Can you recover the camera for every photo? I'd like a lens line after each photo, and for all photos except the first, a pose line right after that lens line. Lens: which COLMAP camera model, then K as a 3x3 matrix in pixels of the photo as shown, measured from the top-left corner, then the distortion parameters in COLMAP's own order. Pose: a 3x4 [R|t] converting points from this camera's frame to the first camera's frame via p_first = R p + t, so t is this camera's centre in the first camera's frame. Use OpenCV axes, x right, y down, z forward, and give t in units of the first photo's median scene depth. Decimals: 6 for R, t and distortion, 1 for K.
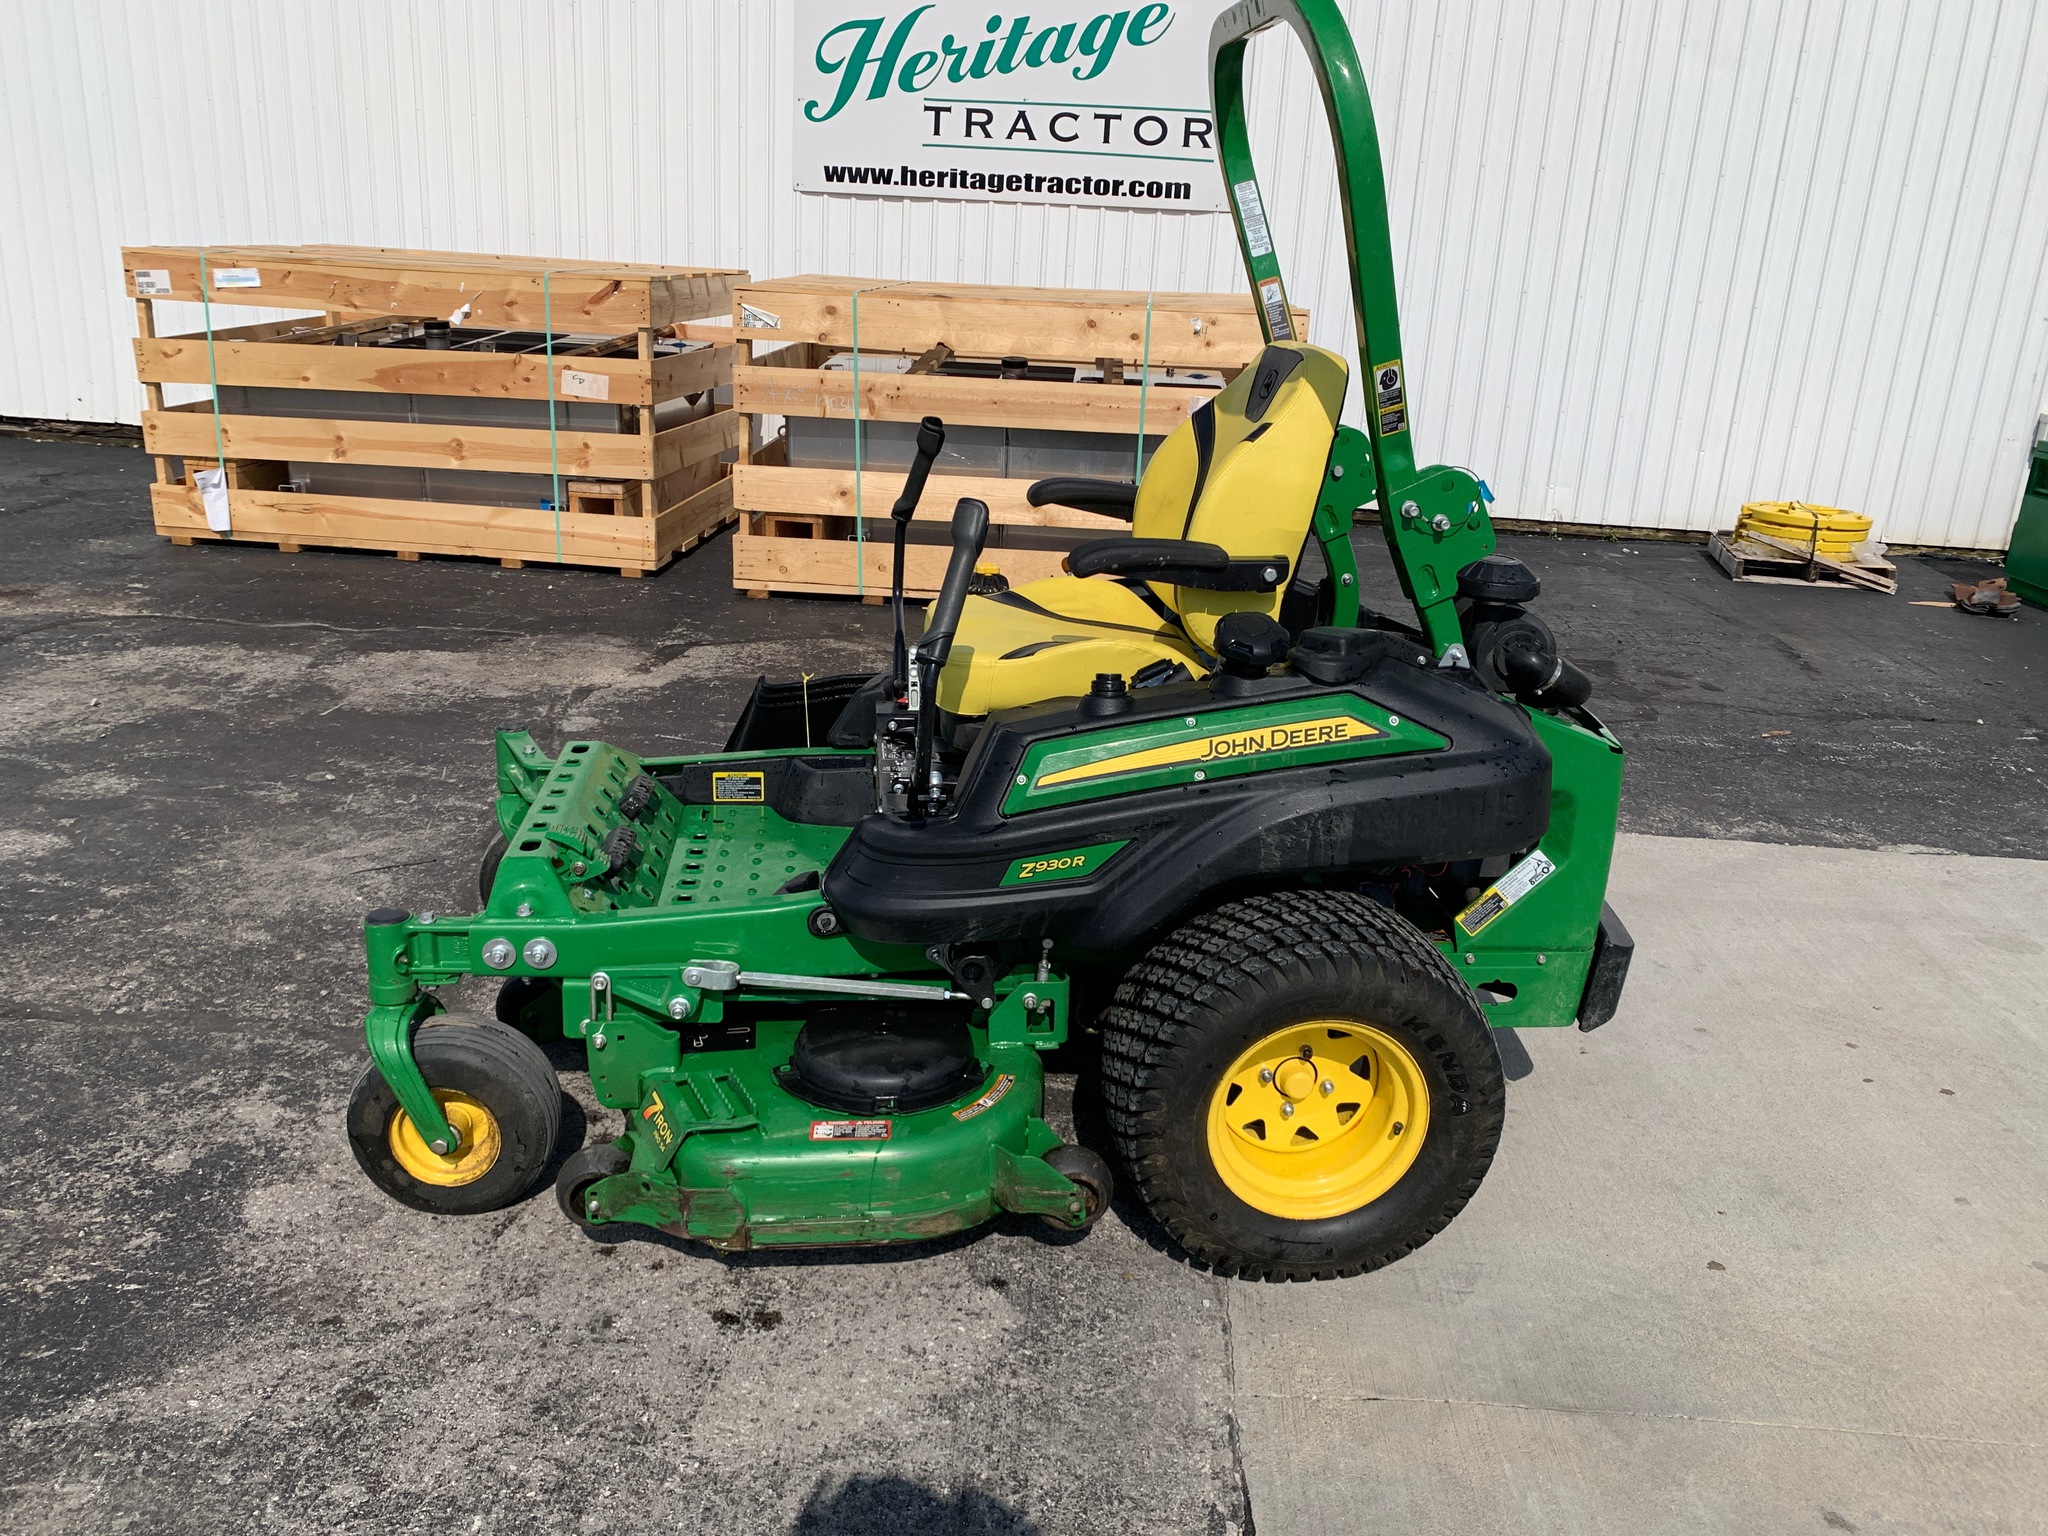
lens RADIAL K [[1567.5, 0, 1002.0], [0, 1567.5, 756.8], [0, 0, 1]] dist [0.023386, -0.021804]
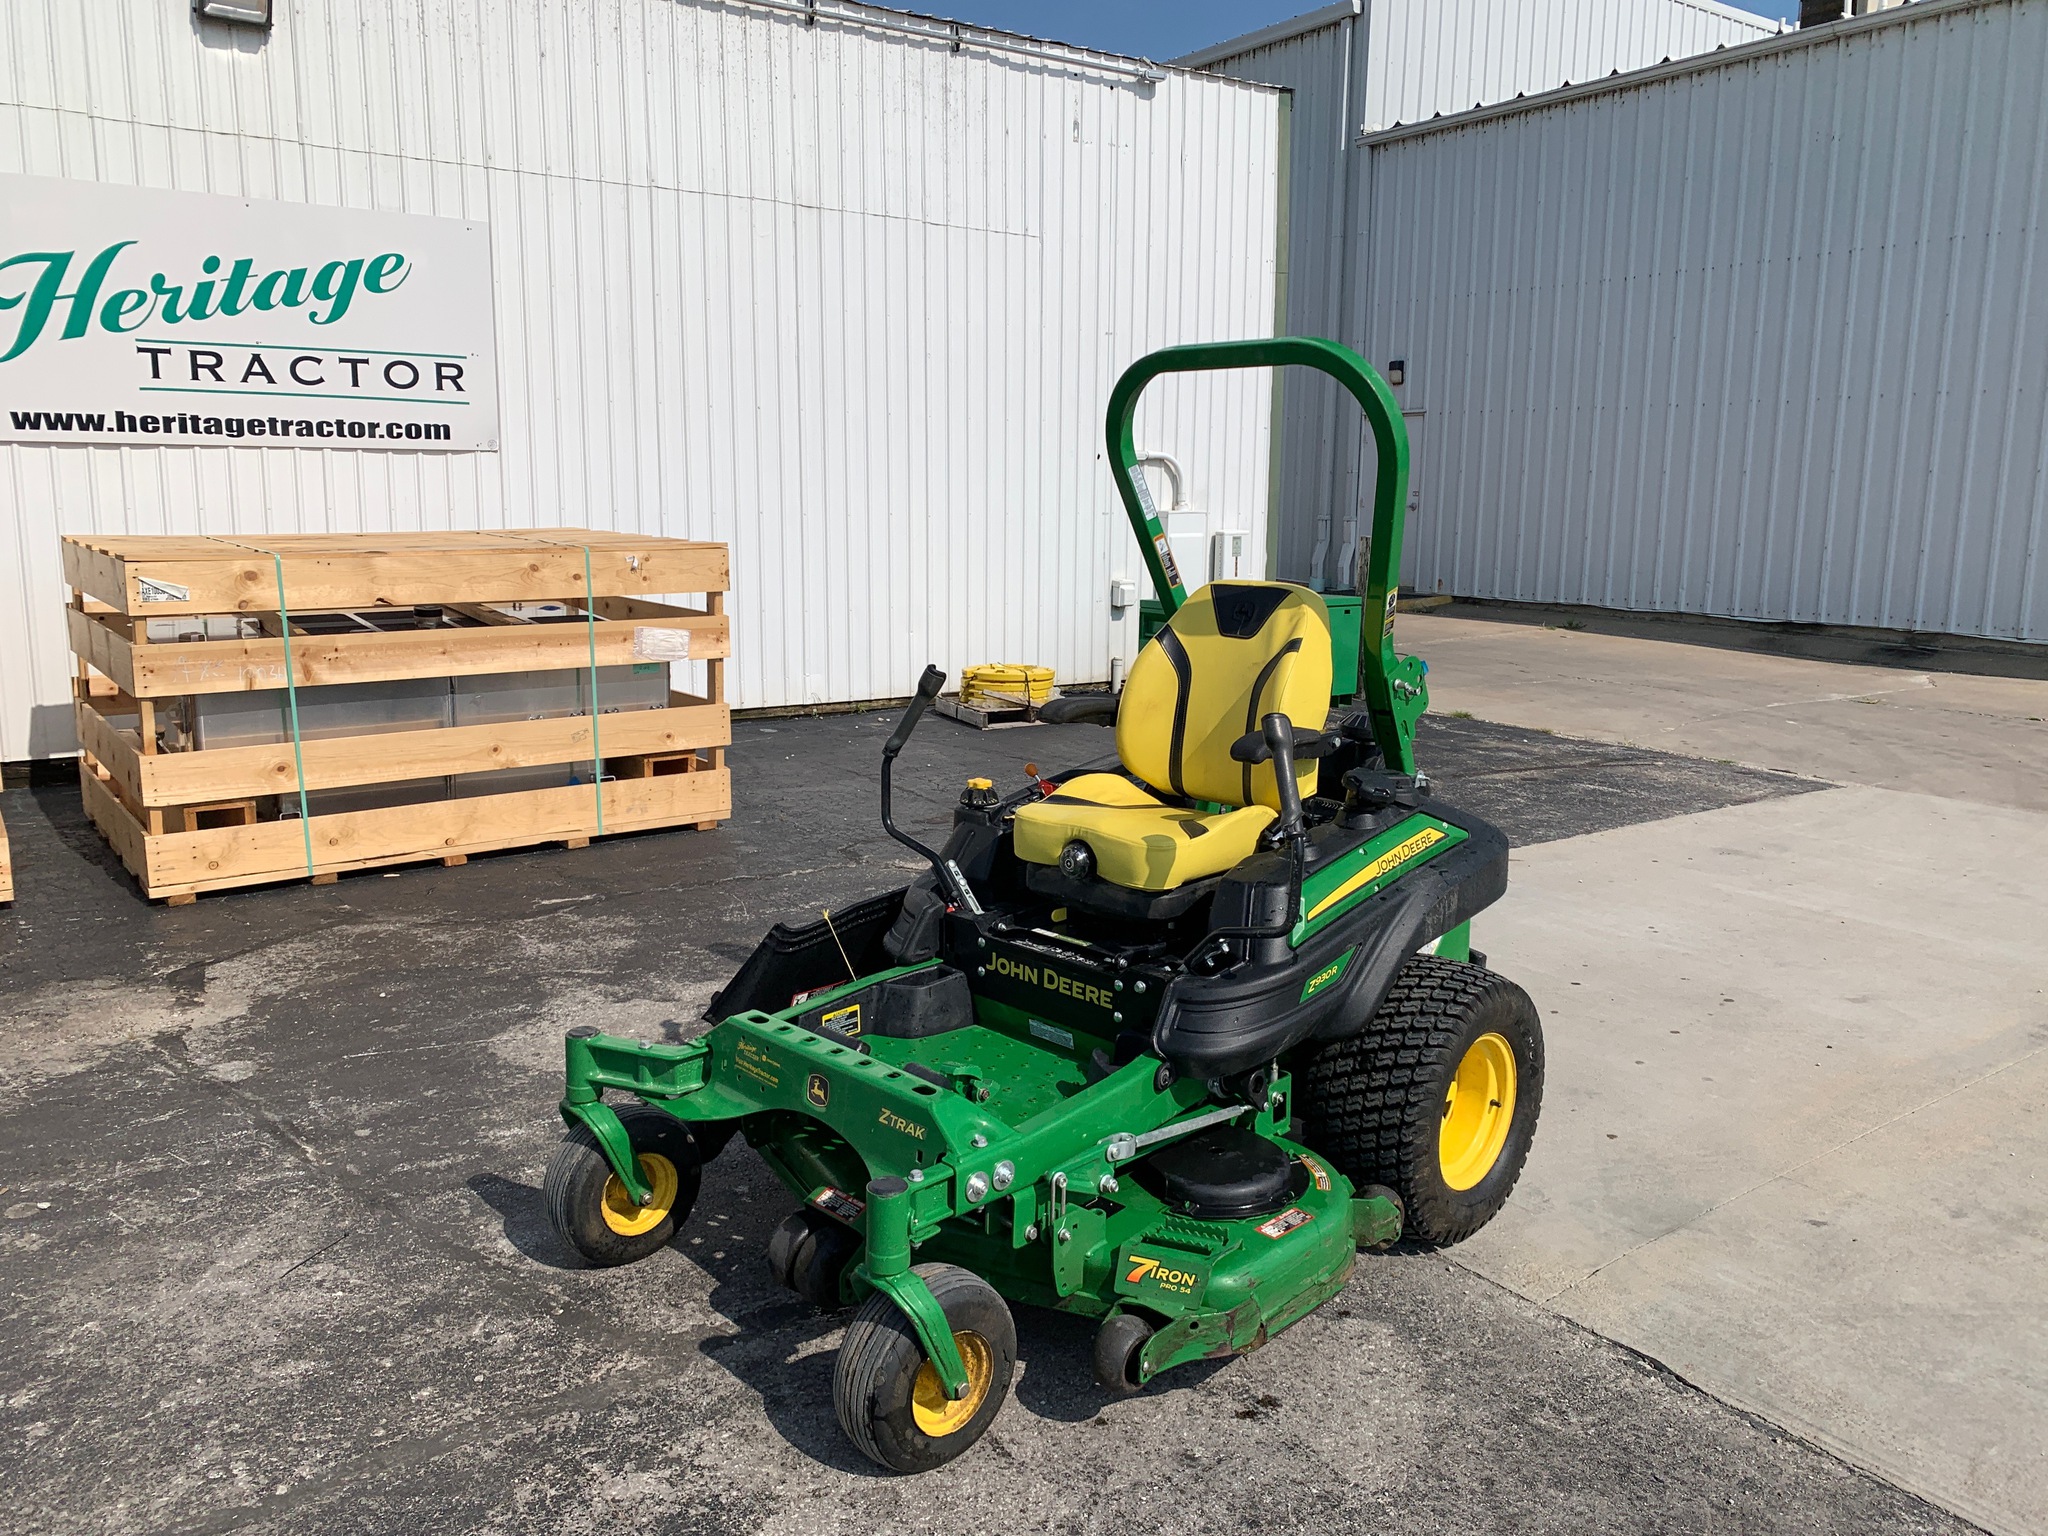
lens RADIAL K [[1567.5, 0, 1034.6], [0, 1567.5, 760.1], [0, 0, 1]] dist [0.023386, -0.021804]
pose [[0.760081, -0.153620, 0.631410, -0.317435], [0.227480, 0.973076, -0.037090, -0.038204], [-0.608712, 0.171824, 0.774562, 0.030150]]
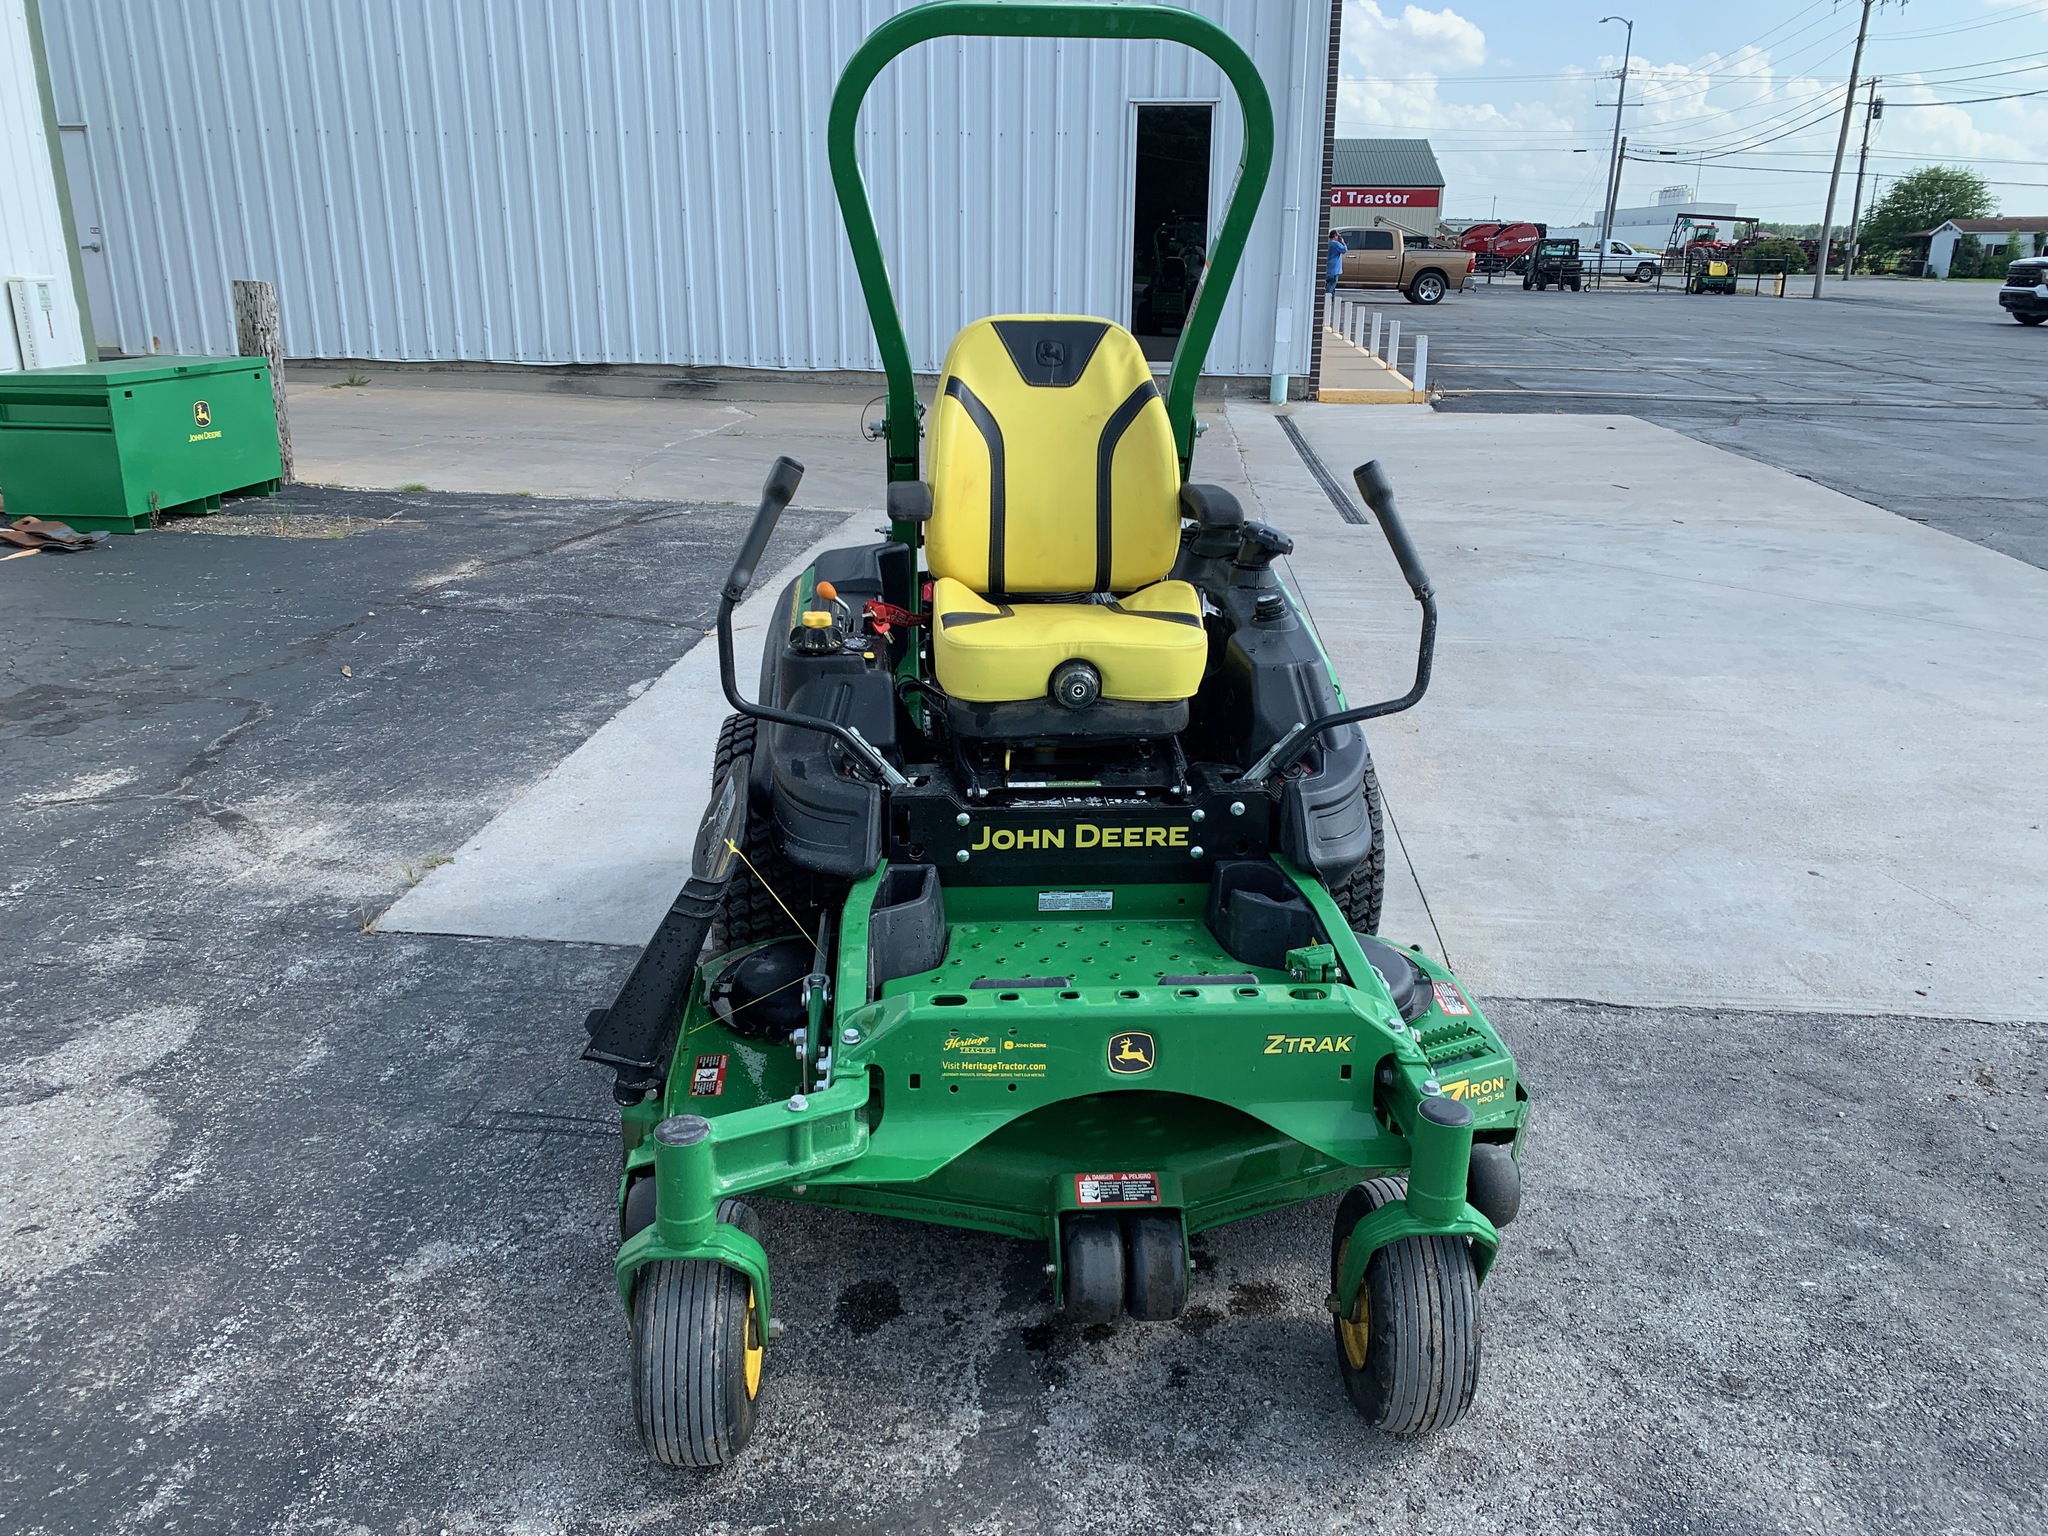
lens RADIAL K [[1567.5, 0, 1025.9], [0, 1567.5, 762.0], [0, 0, 1]] dist [0.023386, -0.021804]
pose [[0.004191, -0.360583, 0.932718, -0.370953], [0.301145, 0.889881, 0.342670, -0.138095], [-0.953569, 0.279448, 0.112317, 0.364311]]
